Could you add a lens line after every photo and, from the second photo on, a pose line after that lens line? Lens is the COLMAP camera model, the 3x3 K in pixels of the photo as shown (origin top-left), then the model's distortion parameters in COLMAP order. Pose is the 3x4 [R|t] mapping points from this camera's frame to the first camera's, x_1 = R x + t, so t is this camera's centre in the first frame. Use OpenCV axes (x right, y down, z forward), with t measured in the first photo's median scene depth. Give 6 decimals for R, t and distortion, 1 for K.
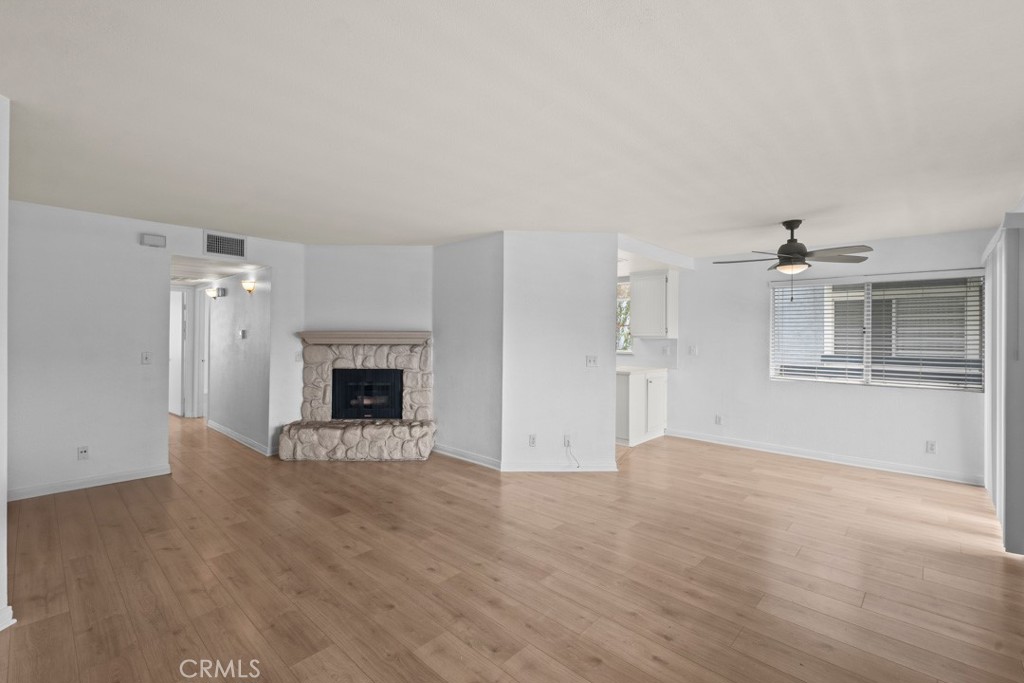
lens RADIAL K [[449.6, 0, 512.3], [0, 449.6, 330.0], [0, 0, 1]] dist [0.000263, -0.000459]
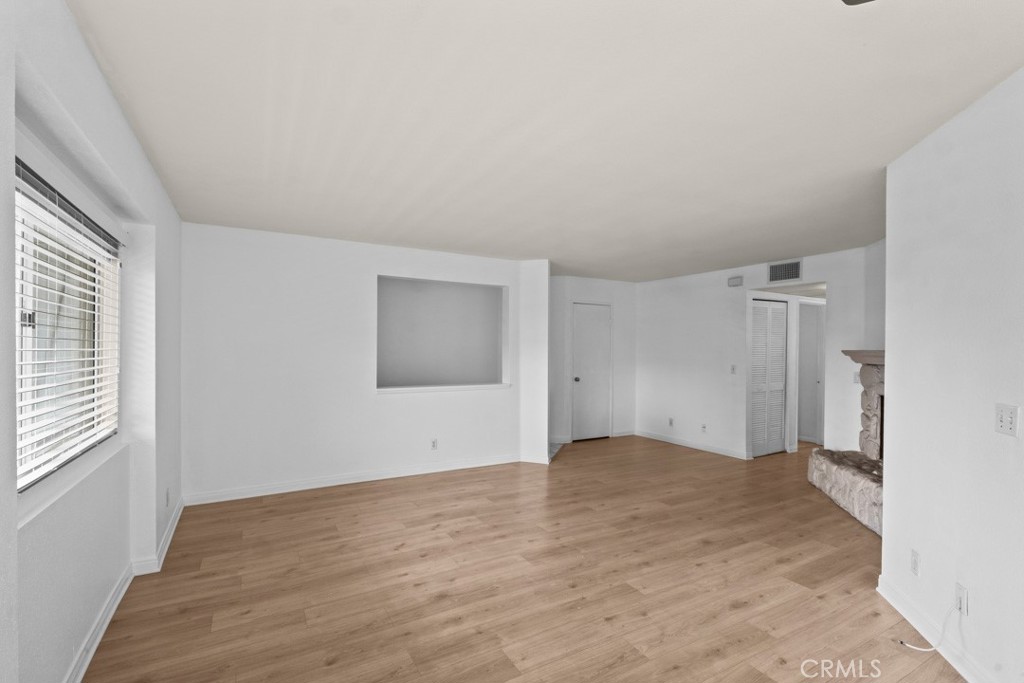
lens RADIAL K [[463.9, 0, 508.9], [0, 463.9, 350.5], [0, 0, 1]] dist [-0.001747, -0.000317]
pose [[-0.299554, -0.007118, -0.954053, 0.717597], [-0.000382, 0.999973, -0.007341, 0.015113], [0.954079, -0.001835, -0.299549, 0.773427]]
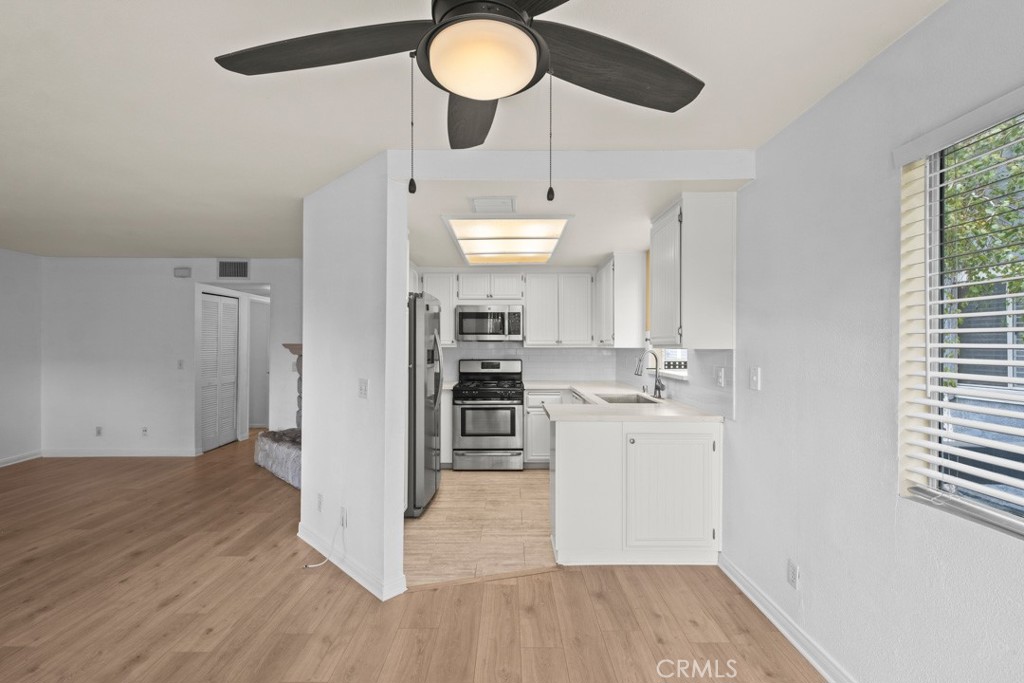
lens RADIAL K [[452.8, 0, 512.0], [0, 452.8, 341.5], [0, 0, 1]] dist [-0.003203, -0.000901]
pose [[0.687191, -0.014230, -0.726337, 0.777850], [0.012971, 0.999889, -0.007318, 0.017631], [0.726361, -0.004393, 0.687300, 0.800382]]
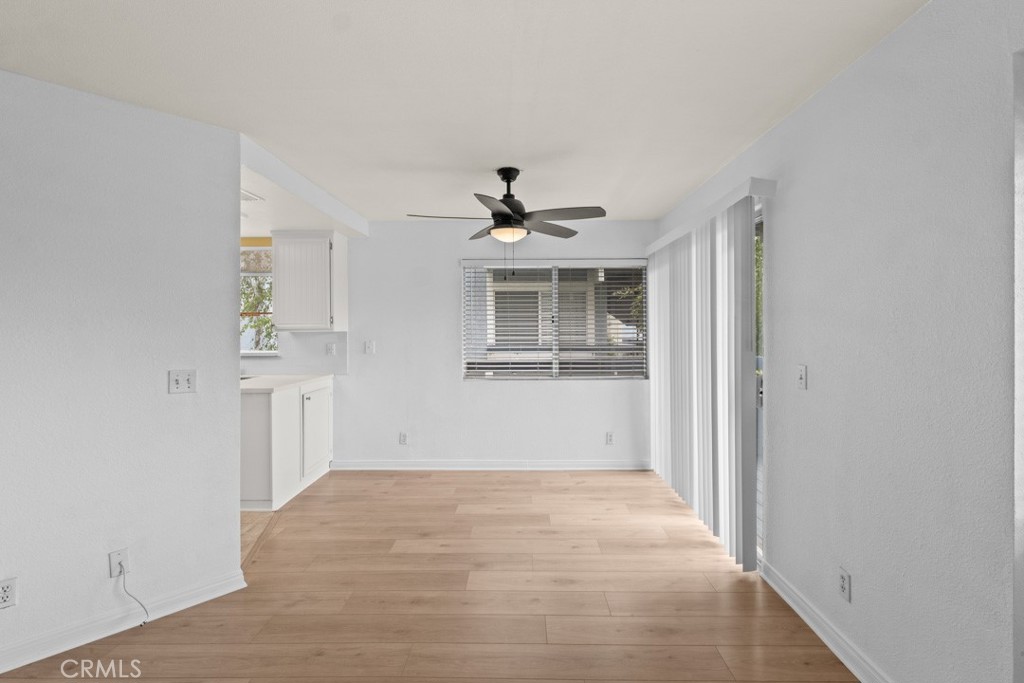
lens RADIAL K [[449.6, 0, 512.3], [0, 449.6, 330.0], [0, 0, 1]] dist [0.000263, -0.000459]
pose [[0.745103, -0.016169, 0.666753, 0.129548], [0.003767, 0.999792, 0.020036, 0.004925], [-0.666938, -0.012417, 0.745010, 0.432780]]
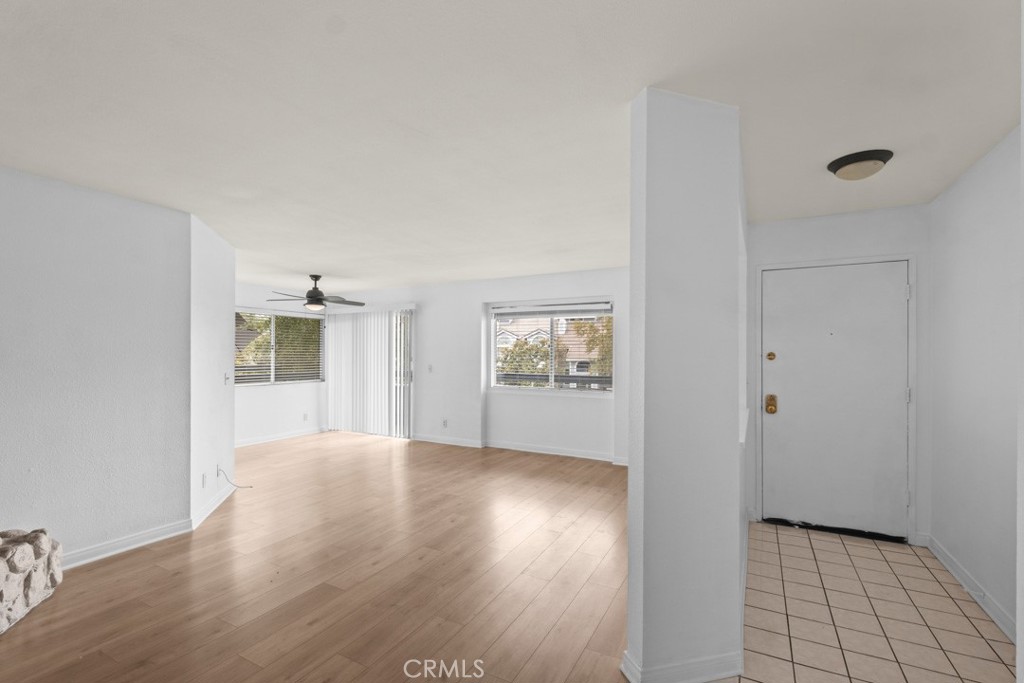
lens RADIAL K [[456.8, 0, 514.4], [0, 456.8, 355.3], [0, 0, 1]] dist [-0.001266, -0.000262]
pose [[-0.258999, -0.012154, 0.965801, -0.961697], [-0.015602, 0.999843, 0.008398, 0.003311], [-0.965752, -0.012893, -0.259148, 0.720248]]
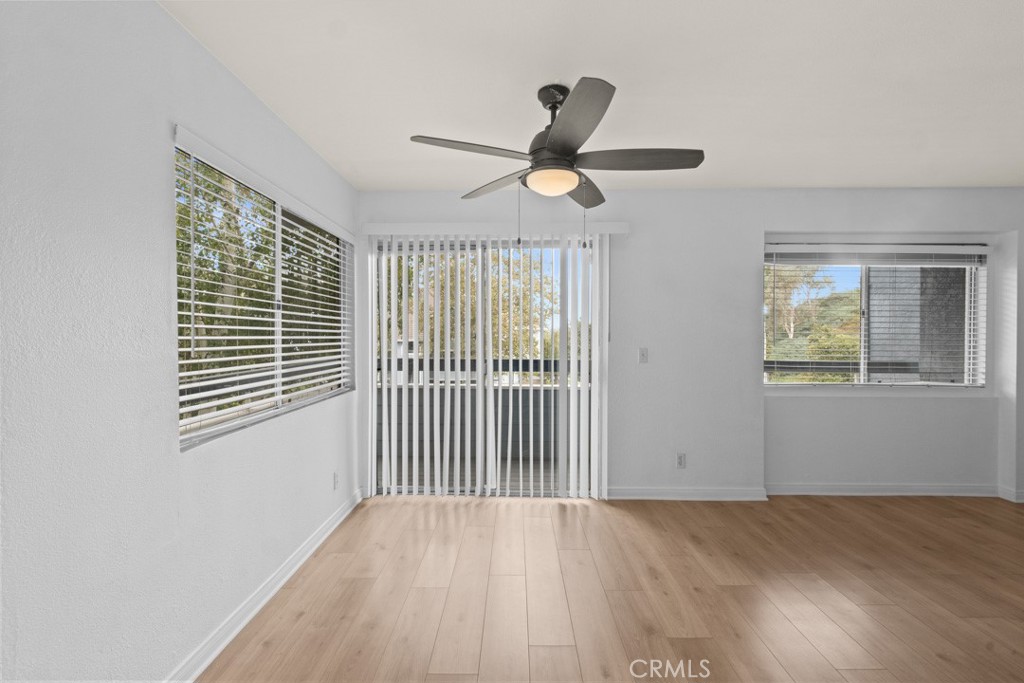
lens RADIAL K [[452.8, 0, 512.0], [0, 452.8, 341.5], [0, 0, 1]] dist [-0.003203, -0.000901]
pose [[-0.675773, -0.017238, 0.736908, 0.256137], [-0.014689, 0.999843, 0.009918, 0.039328], [-0.736964, -0.004122, -0.675920, 1.321167]]
